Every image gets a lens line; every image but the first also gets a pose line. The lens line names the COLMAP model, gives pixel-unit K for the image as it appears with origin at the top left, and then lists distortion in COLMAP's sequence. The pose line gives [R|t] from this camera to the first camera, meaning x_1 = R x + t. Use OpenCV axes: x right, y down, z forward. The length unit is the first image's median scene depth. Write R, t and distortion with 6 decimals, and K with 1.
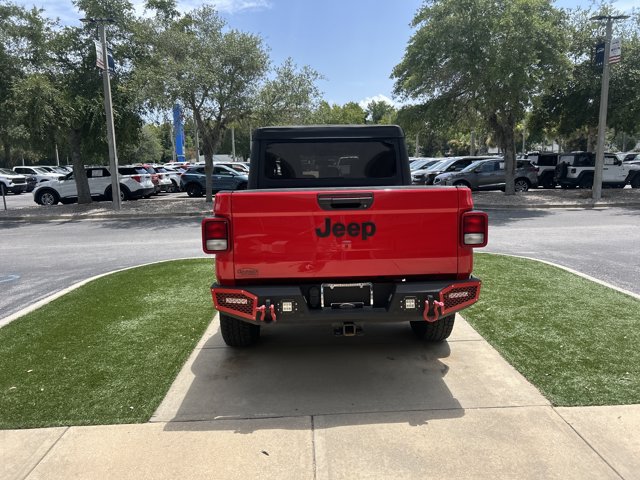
lens RADIAL K [[482.7, 0, 325.4], [0, 482.7, 234.5], [0, 0, 1]] dist [0.045644, -0.047624]
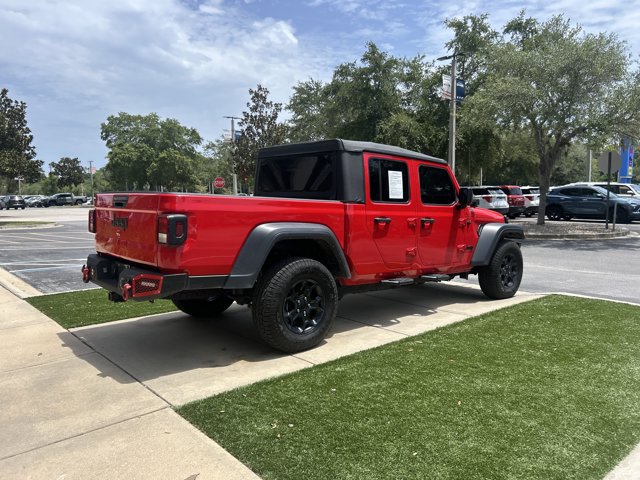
lens RADIAL K [[482.7, 0, 323.5], [0, 482.7, 237.8], [0, 0, 1]] dist [0.045644, -0.047624]
pose [[0.634094, 0.085381, -0.768528, 0.898885], [-0.115683, 0.993175, 0.014891, -0.033359], [0.764554, 0.079464, 0.639643, 0.355420]]
